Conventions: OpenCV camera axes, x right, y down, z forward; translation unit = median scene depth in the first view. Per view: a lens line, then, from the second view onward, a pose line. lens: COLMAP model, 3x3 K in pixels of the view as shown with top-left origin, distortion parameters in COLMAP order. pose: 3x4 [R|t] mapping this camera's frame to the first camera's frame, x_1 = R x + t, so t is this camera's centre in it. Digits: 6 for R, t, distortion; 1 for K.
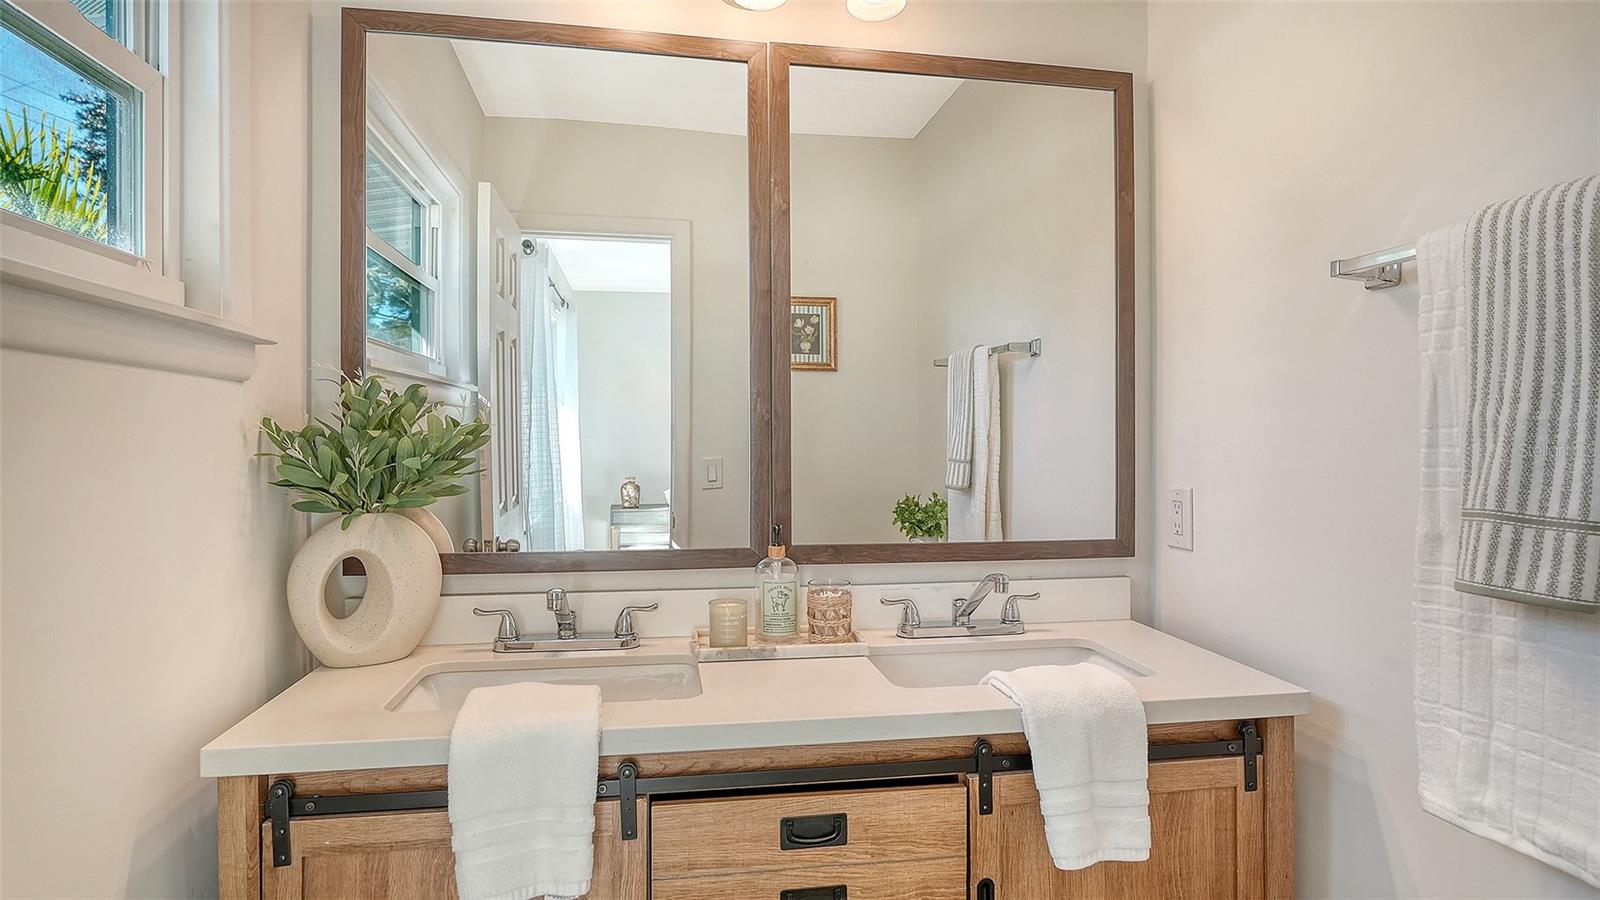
lens RADIAL K [[825.2, 0, 804.0], [0, 825.2, 449.1], [0, 0, 1]] dist [-0.006719, -0.001014]
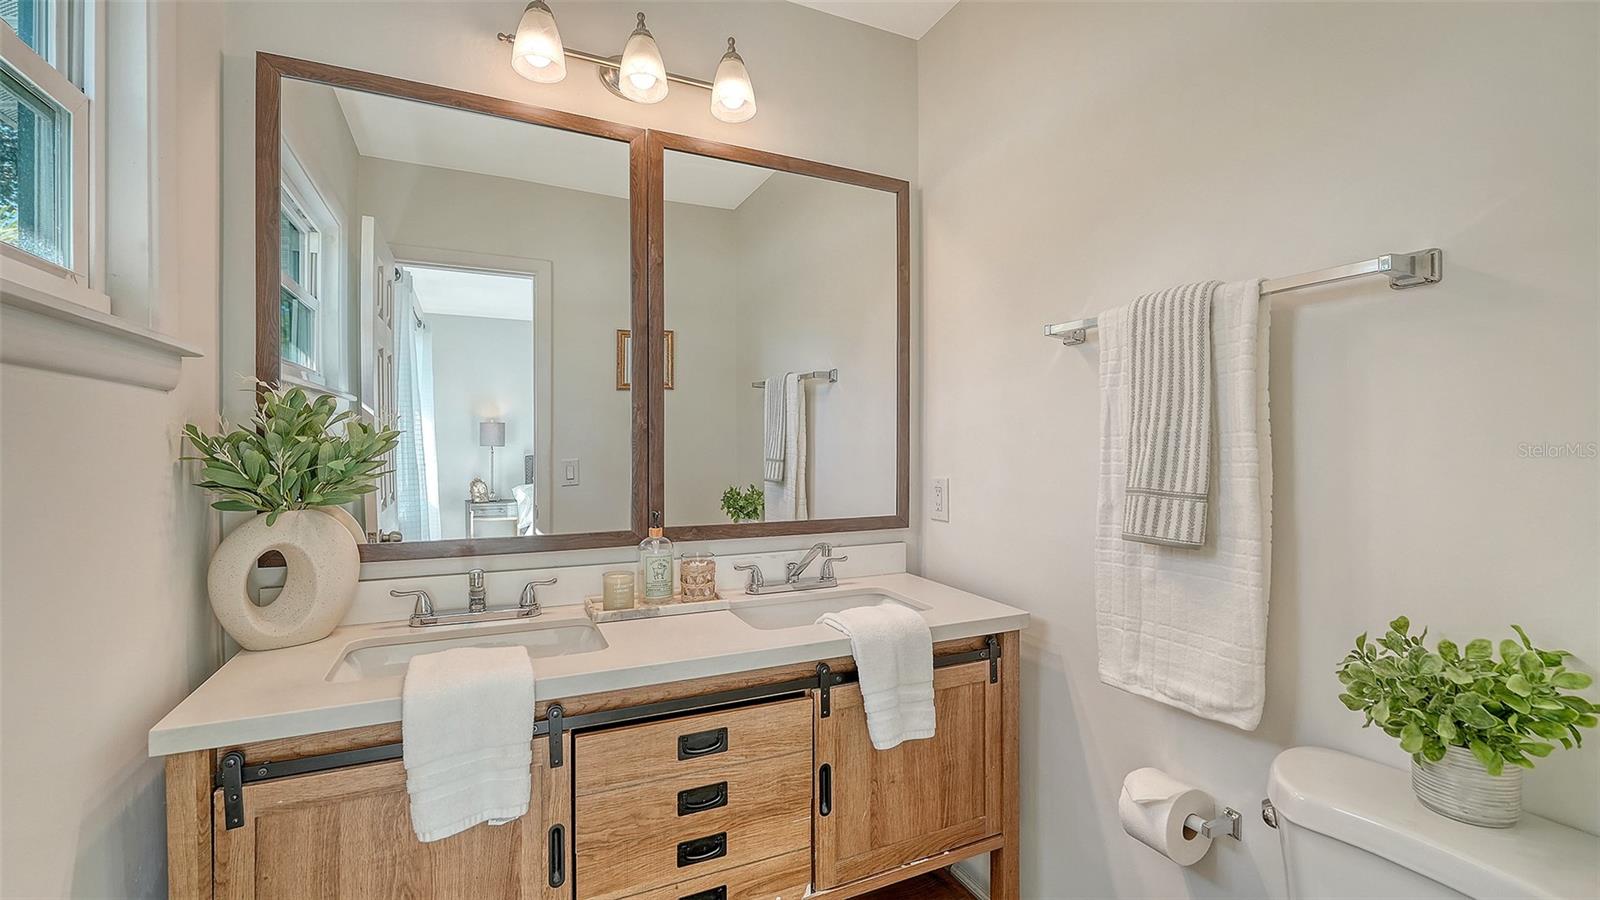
lens RADIAL K [[659.4, 0, 792.6], [0, 659.4, 457.4], [0, 0, 1]] dist [-0.009675, 0.000597]
pose [[0.965230, -0.005919, 0.261336, -0.108643], [0.003463, 0.999945, 0.009856, -0.000350], [-0.261380, -0.008608, 0.965198, -0.037842]]
